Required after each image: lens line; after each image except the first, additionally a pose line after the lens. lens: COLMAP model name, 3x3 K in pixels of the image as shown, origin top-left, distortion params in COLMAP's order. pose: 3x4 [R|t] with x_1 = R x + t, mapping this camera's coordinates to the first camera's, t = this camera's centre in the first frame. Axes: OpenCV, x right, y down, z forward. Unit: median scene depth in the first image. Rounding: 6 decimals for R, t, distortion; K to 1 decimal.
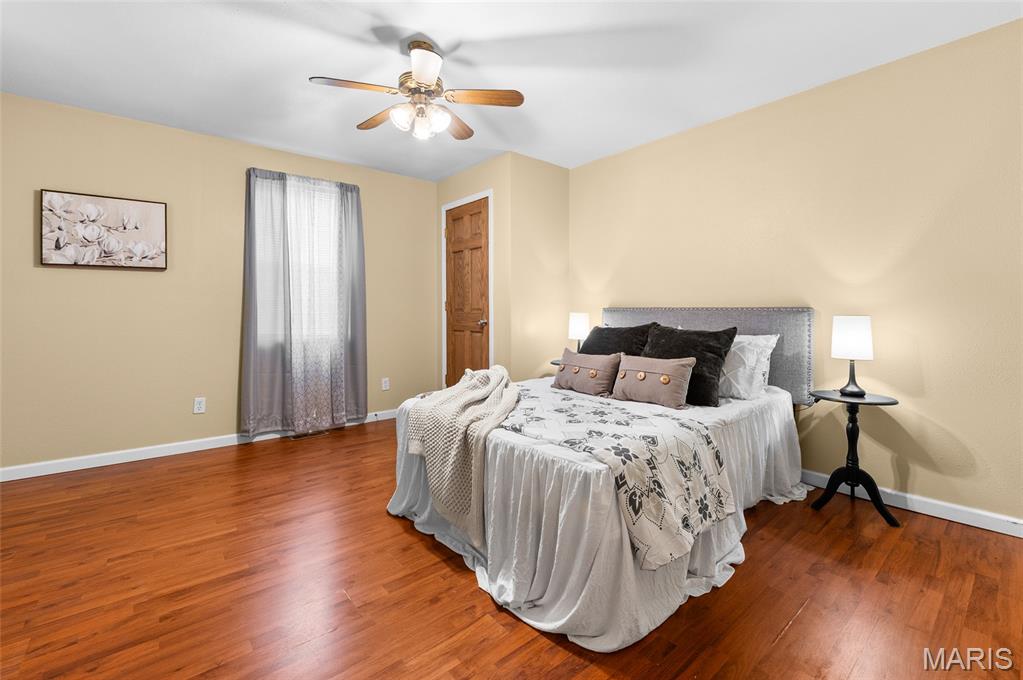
lens RADIAL K [[435.8, 0, 508.3], [0, 435.8, 305.1], [0, 0, 1]] dist [-0.002108, -0.000241]
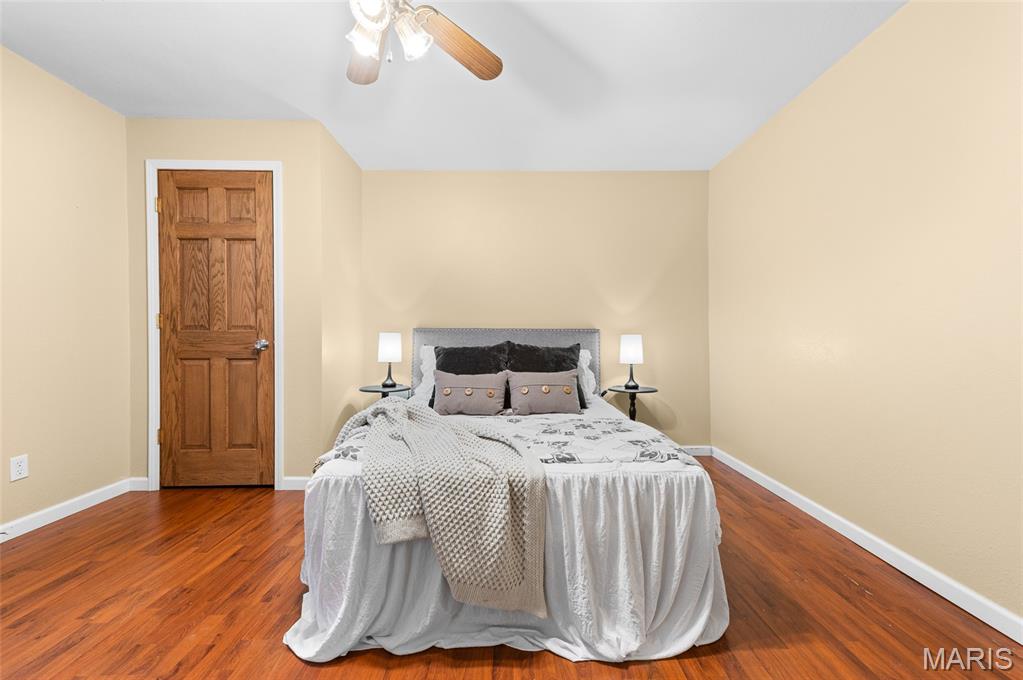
lens RADIAL K [[395.7, 0, 511.5], [0, 395.7, 340.0], [0, 0, 1]] dist [0.013817, 0.000006]
pose [[0.636857, -0.004328, 0.770970, -0.441739], [-0.012367, 0.999798, 0.015828, 0.022841], [-0.770883, -0.019615, 0.636675, 0.388491]]
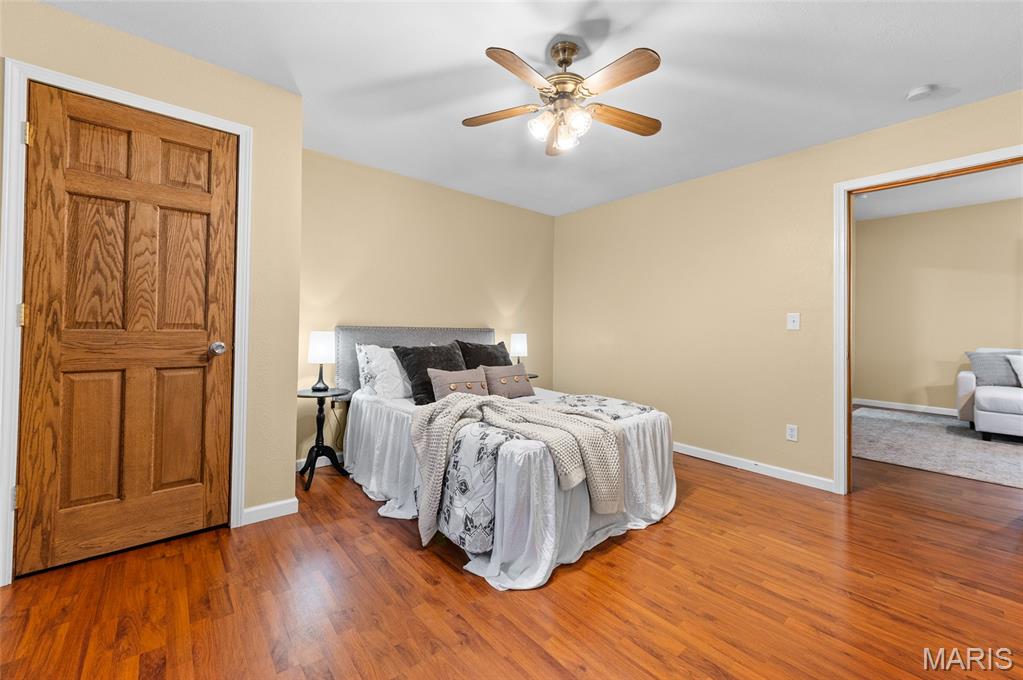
lens RADIAL K [[413.4, 0, 509.5], [0, 413.4, 321.9], [0, 0, 1]] dist [0.002193, -0.000016]
pose [[-0.015255, 0.011126, 0.999822, -0.887200], [-0.032256, 0.999412, -0.011613, -0.002828], [-0.999363, -0.032427, -0.014887, 0.920505]]
